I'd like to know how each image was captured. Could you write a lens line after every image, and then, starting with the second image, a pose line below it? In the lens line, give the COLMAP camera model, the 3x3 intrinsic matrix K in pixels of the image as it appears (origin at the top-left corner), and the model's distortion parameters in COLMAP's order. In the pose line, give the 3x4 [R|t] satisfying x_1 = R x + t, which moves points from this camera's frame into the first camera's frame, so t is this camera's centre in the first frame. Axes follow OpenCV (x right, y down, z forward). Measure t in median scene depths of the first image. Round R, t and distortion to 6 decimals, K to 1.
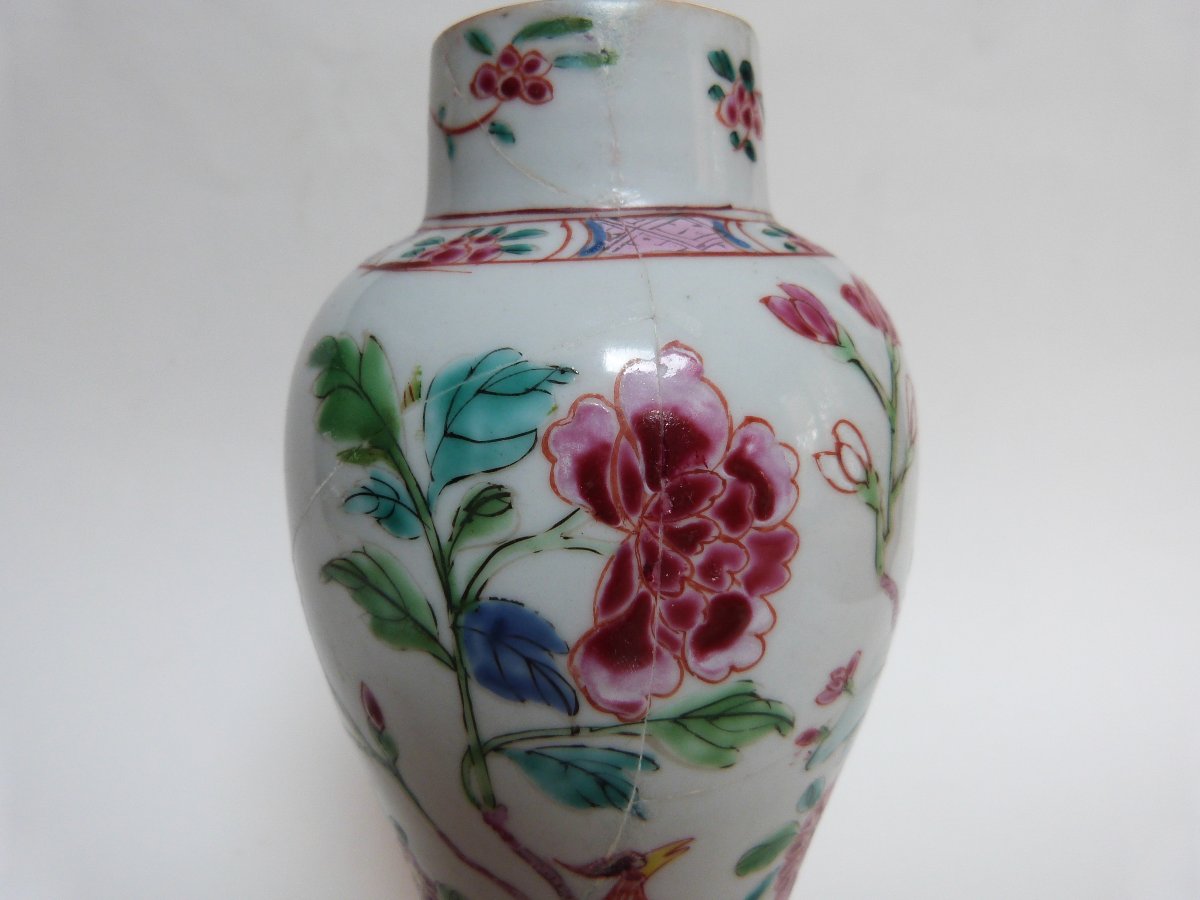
lens RADIAL K [[897.0, 0, 607.9], [0, 897.0, 430.2], [0, 0, 1]] dist [-0.055573, -0.001719]
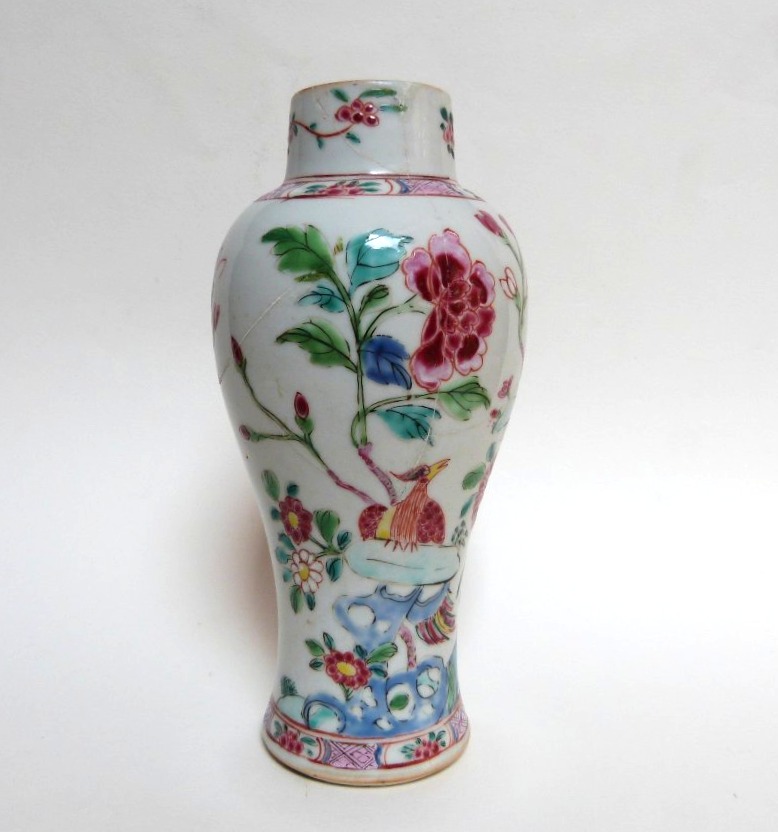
lens RADIAL K [[916.1, 0, 387.9], [0, 916.1, 414.4], [0, 0, 1]] dist [-0.064405, 0.000000]
pose [[0.950220, -0.025610, 0.310526, -0.787278], [0.036787, 0.998867, -0.030191, 0.431833], [-0.309401, 0.040112, 0.950085, -1.168647]]
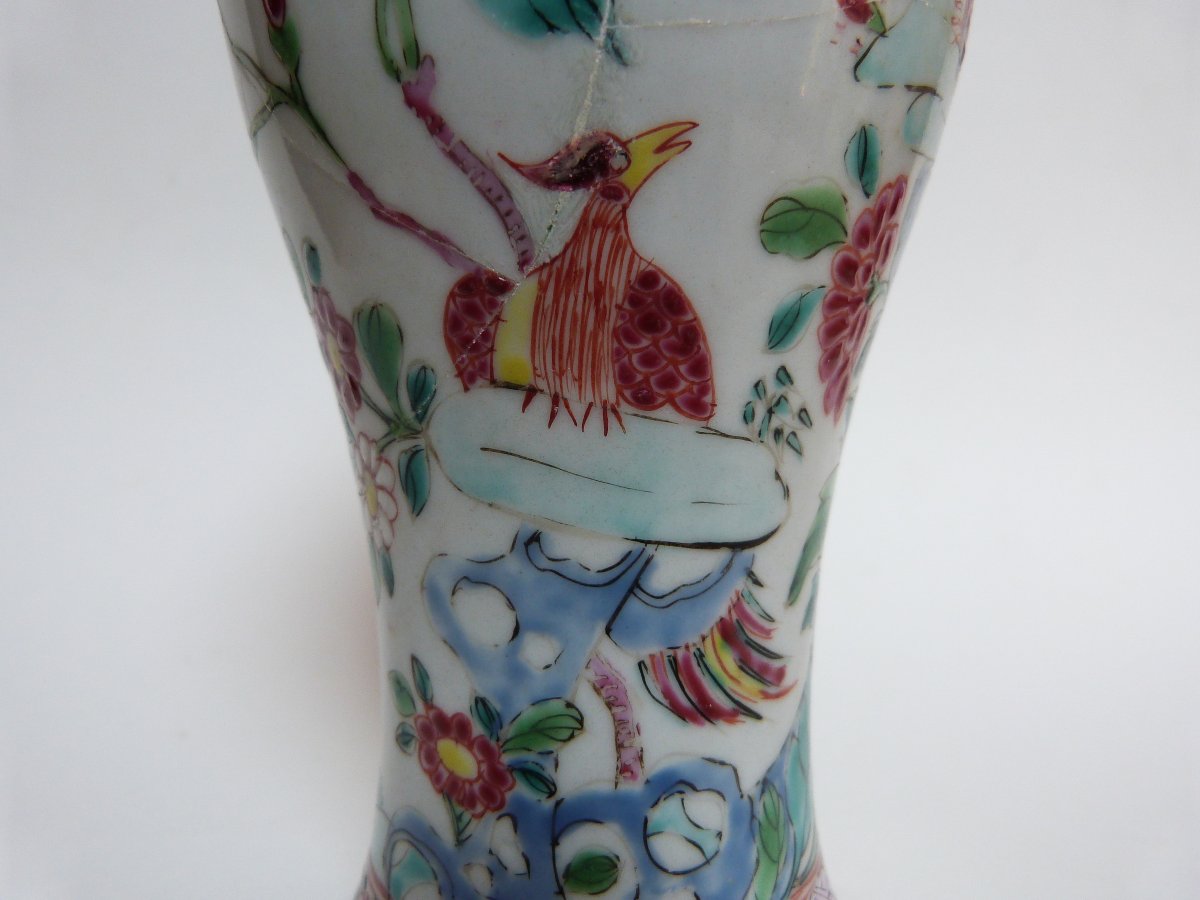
lens RADIAL K [[897.0, 0, 608.5], [0, 897.0, 453.5], [0, 0, 1]] dist [-0.055573, -0.001719]
pose [[0.998604, 0.009664, -0.051933, 0.069092], [-0.015311, 0.993872, -0.109475, 0.836071], [0.050557, 0.110117, 0.992632, 0.336678]]
